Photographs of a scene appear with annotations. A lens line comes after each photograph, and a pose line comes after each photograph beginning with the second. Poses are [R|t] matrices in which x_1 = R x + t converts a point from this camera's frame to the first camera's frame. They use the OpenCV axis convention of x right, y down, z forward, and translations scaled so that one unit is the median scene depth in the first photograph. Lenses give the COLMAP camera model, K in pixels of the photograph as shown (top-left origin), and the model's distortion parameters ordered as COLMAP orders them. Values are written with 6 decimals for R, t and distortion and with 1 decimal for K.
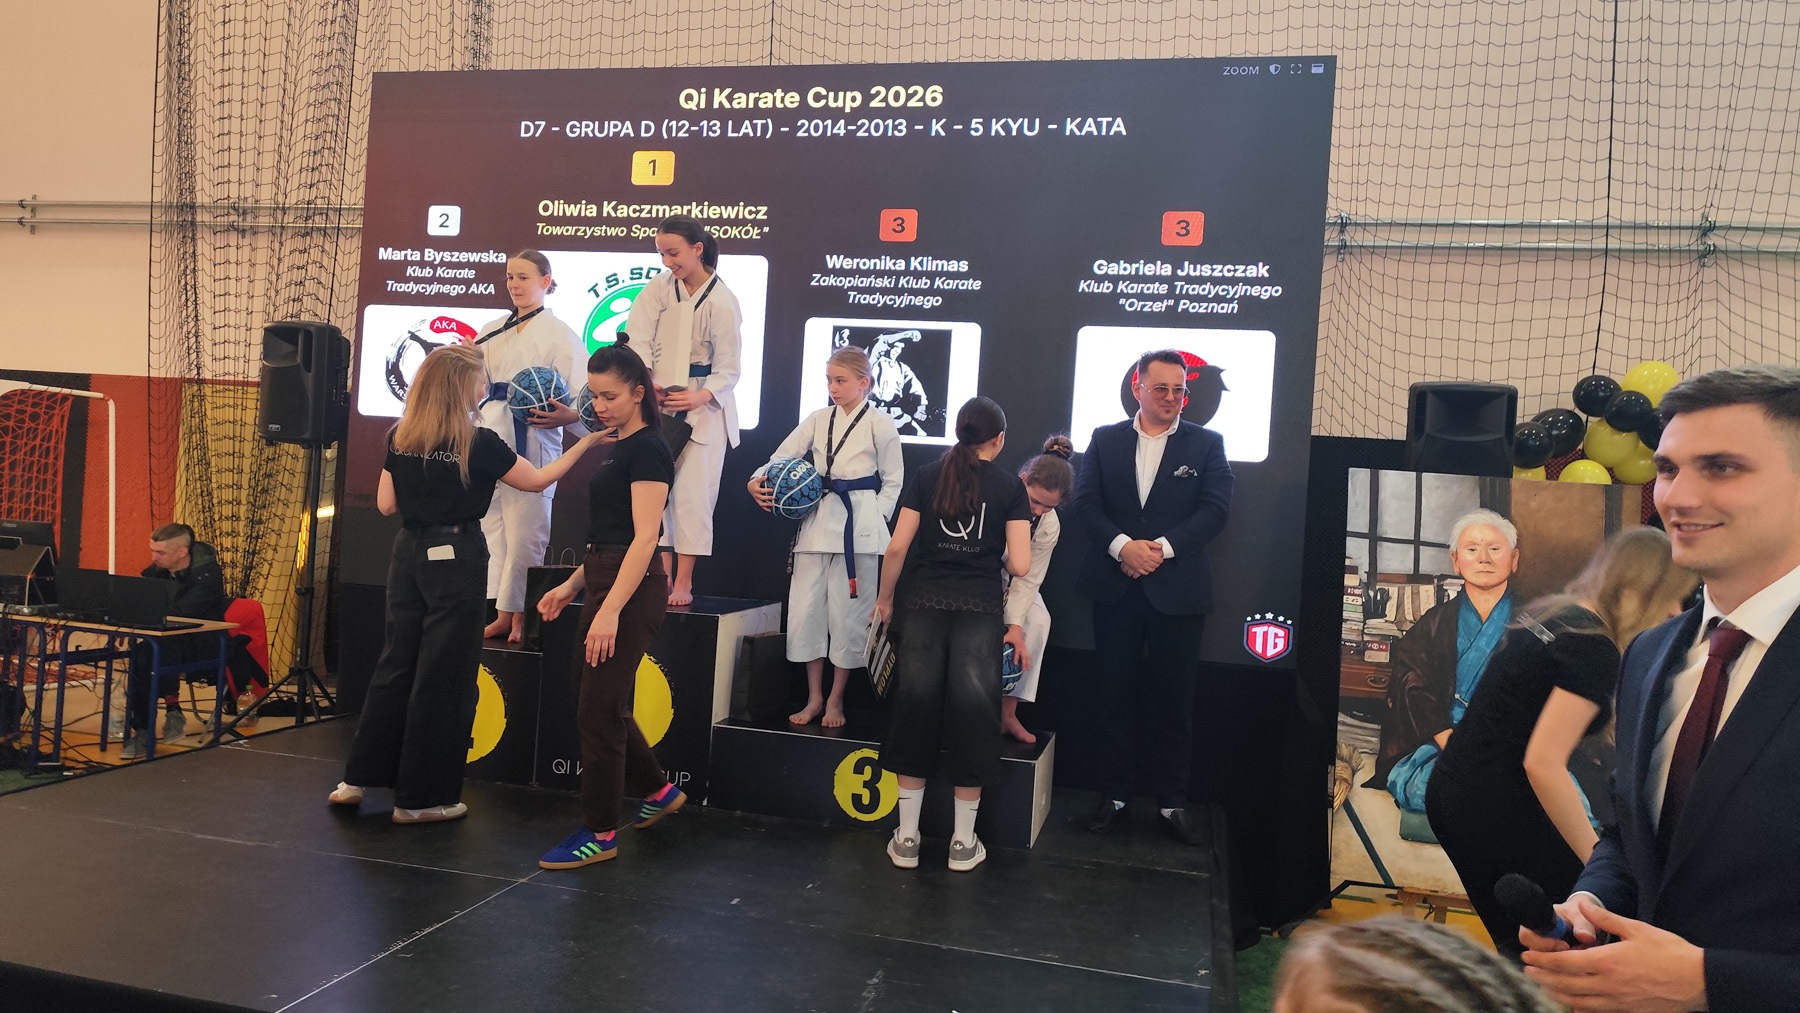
lens RADIAL K [[1214.4, 0, 929.6], [0, 1214.4, 498.1], [0, 0, 1]] dist [0.031959, -0.041206]
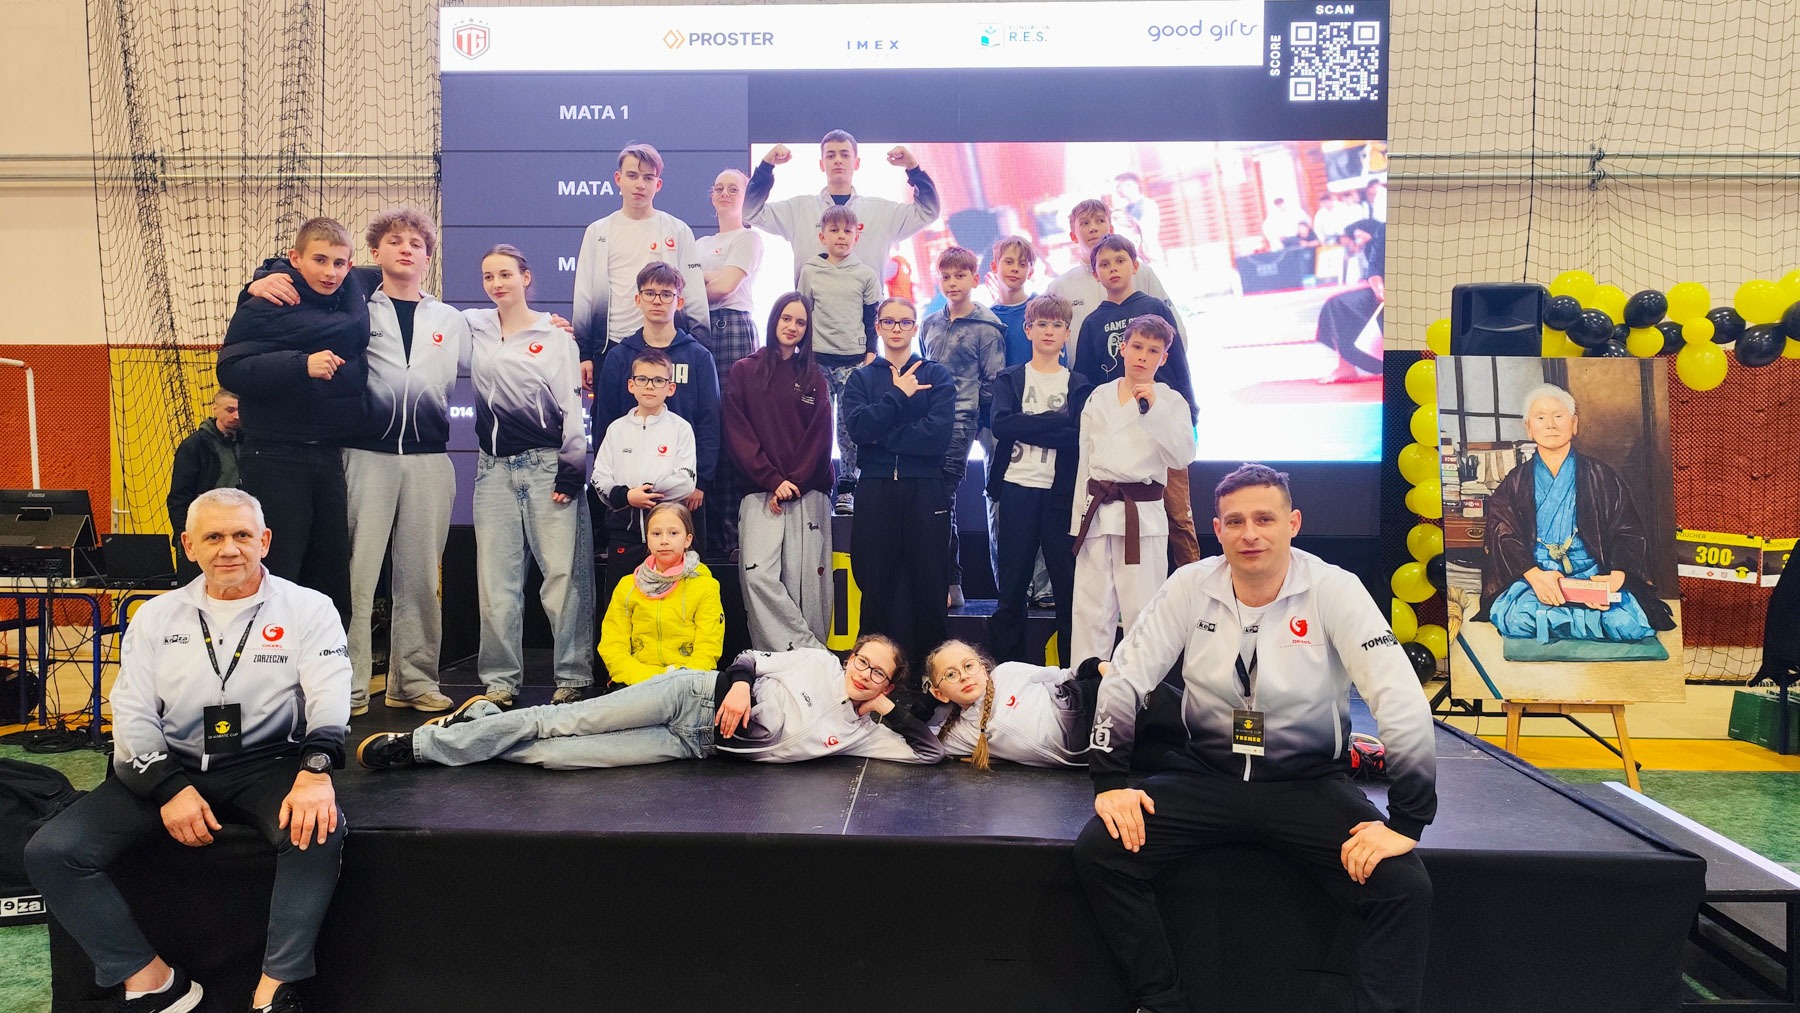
lens RADIAL K [[1214.4, 0, 900.3], [0, 1214.4, 503.9], [0, 0, 1]] dist [0.031959, -0.041206]
pose [[0.981395, -0.063537, 0.181181, -0.276619], [0.057413, 0.997594, 0.038852, 0.030322], [-0.183213, -0.027727, 0.982682, -0.046217]]
